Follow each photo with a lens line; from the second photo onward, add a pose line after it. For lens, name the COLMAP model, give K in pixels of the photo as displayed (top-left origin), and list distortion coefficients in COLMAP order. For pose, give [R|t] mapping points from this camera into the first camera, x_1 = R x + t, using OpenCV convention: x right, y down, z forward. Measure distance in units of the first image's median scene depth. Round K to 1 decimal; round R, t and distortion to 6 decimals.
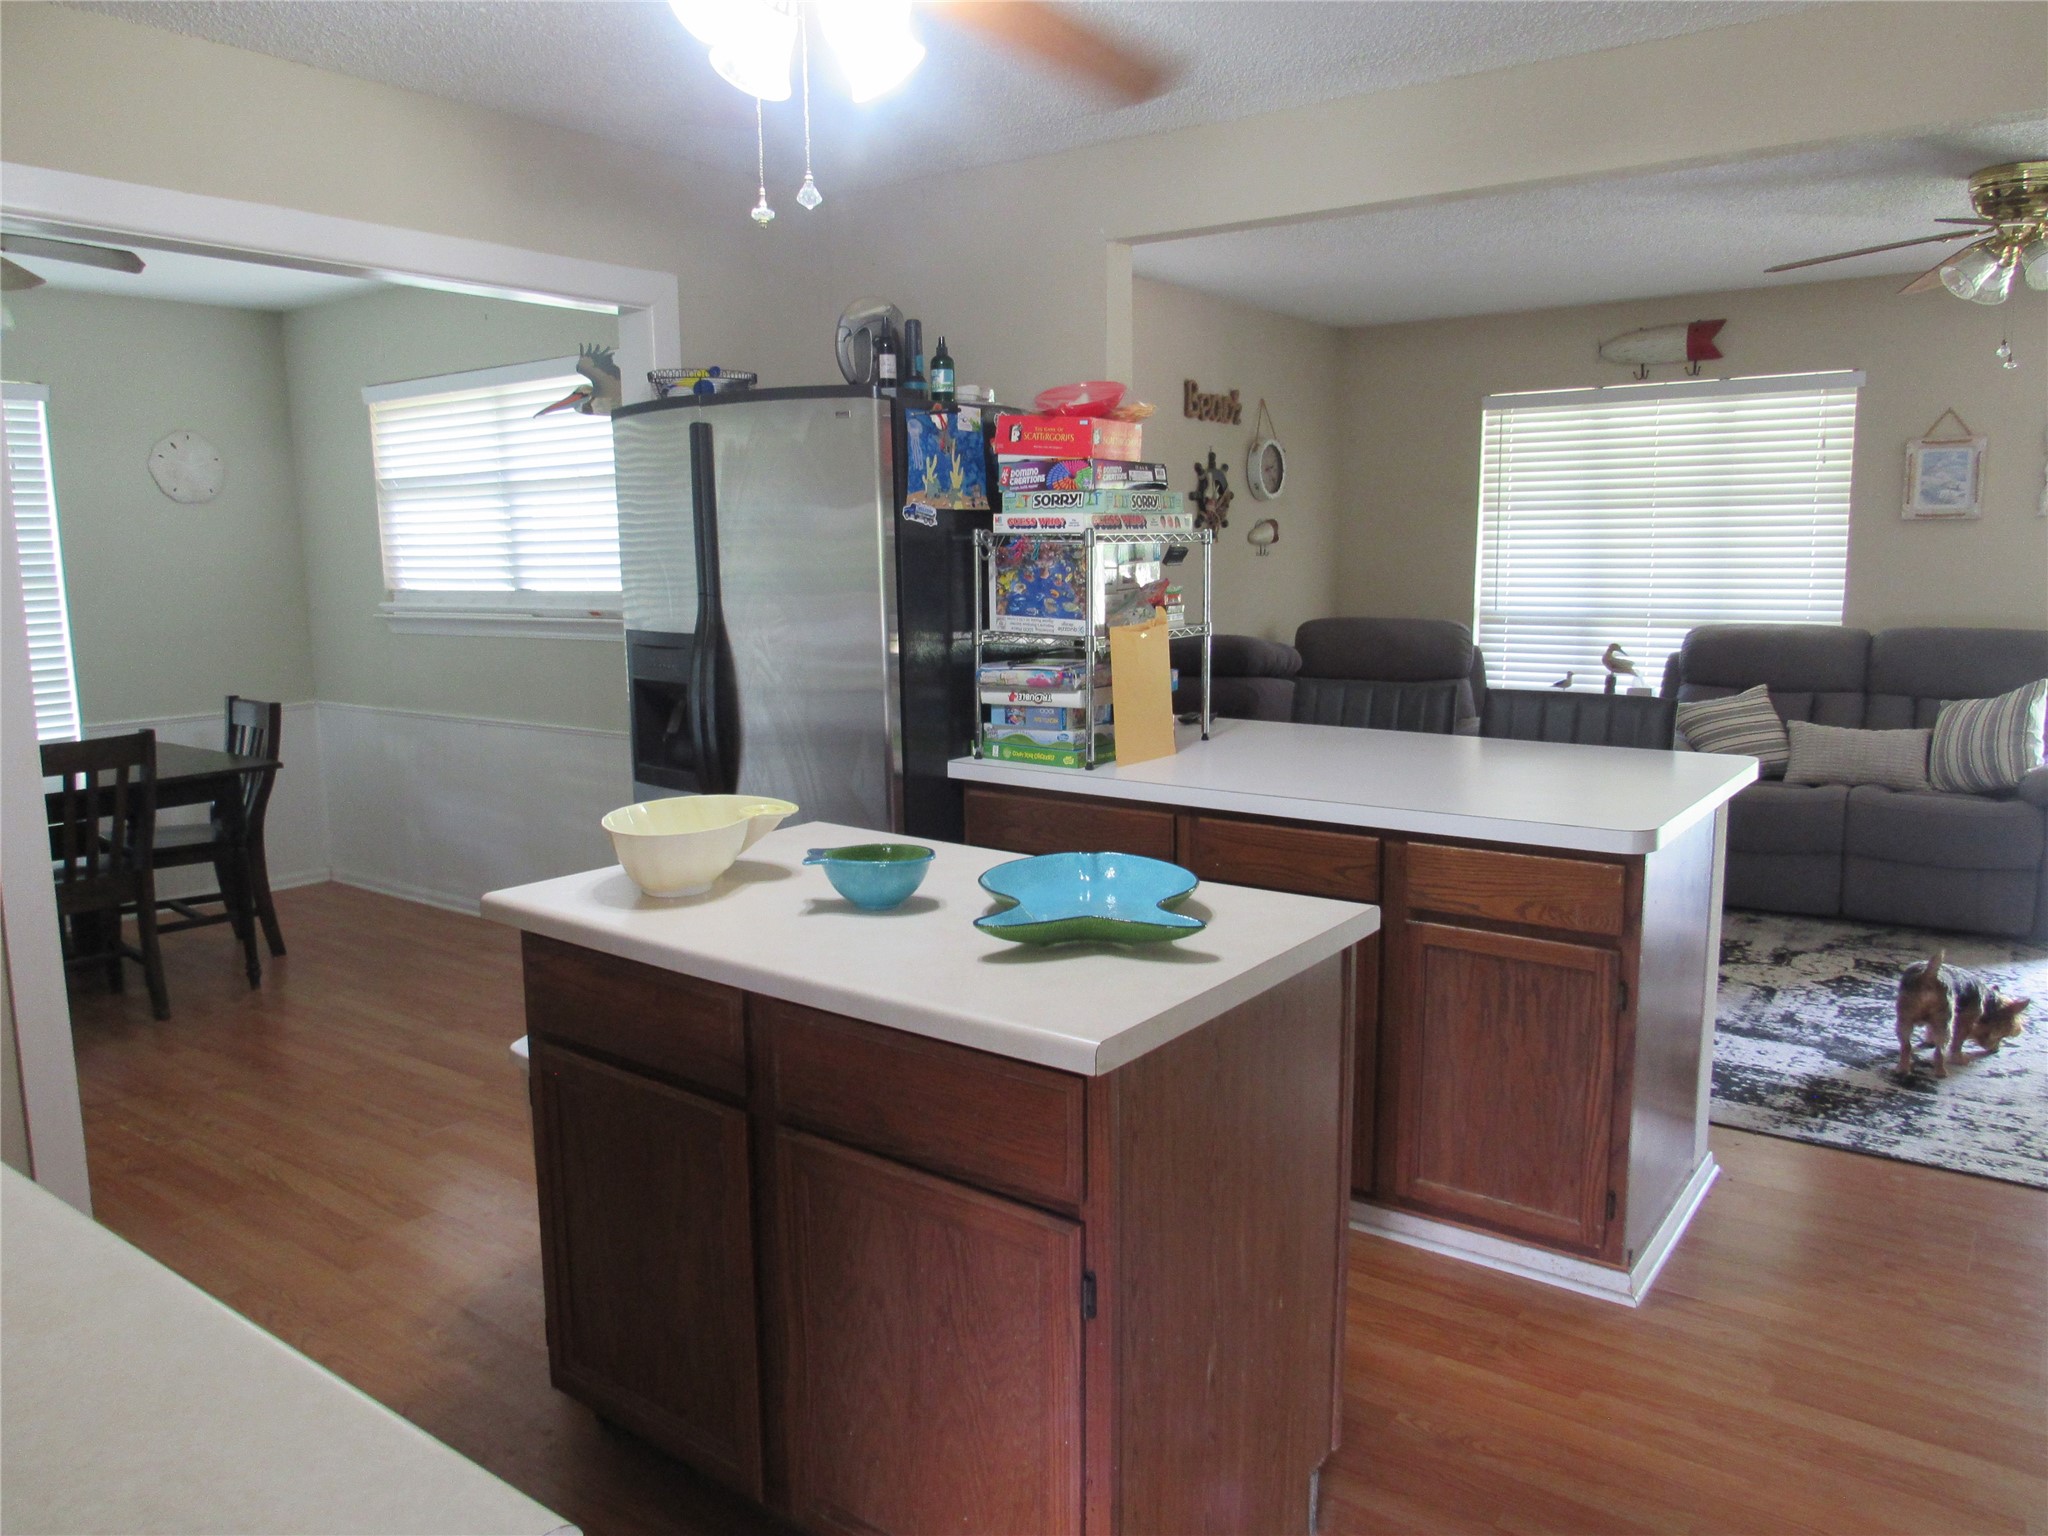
lens RADIAL K [[1458.4, 0, 988.8], [0, 1458.4, 771.6], [0, 0, 1]] dist [-0.031808, 0.013710]
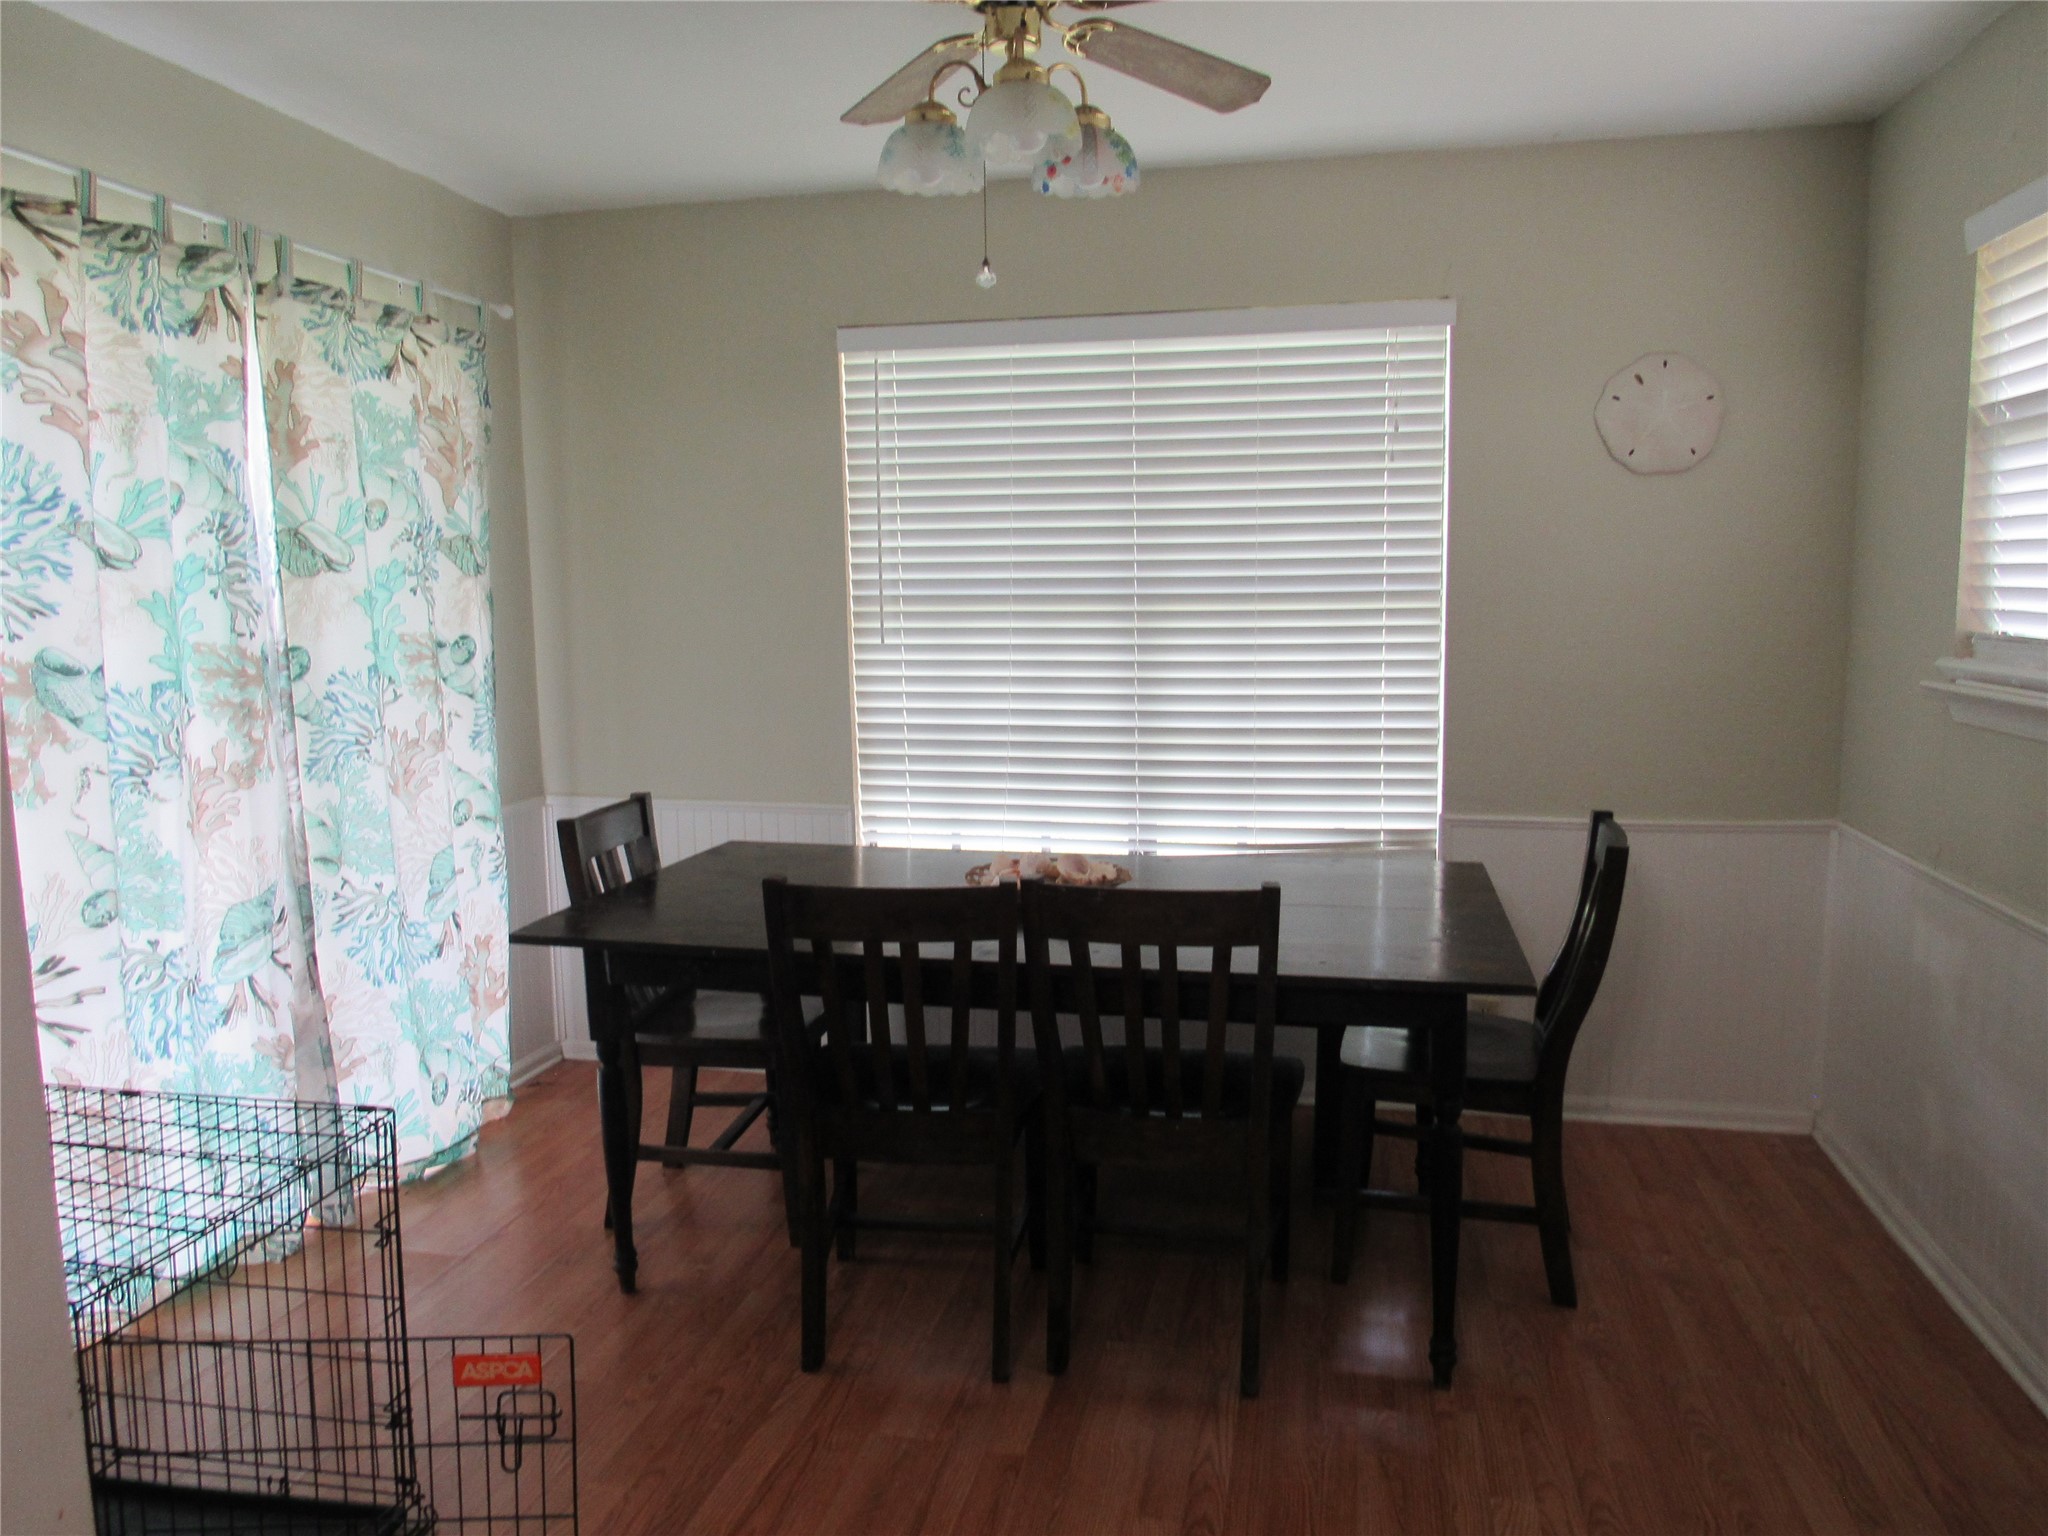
lens RADIAL K [[1458.4, 0, 1030.0], [0, 1458.4, 771.0], [0, 0, 1]] dist [-0.031808, 0.013710]
pose [[0.446061, 0.126500, -0.886018, -0.119854], [-0.139470, 0.987692, 0.070801, -0.070872], [0.884069, 0.091991, 0.458214, 0.510455]]
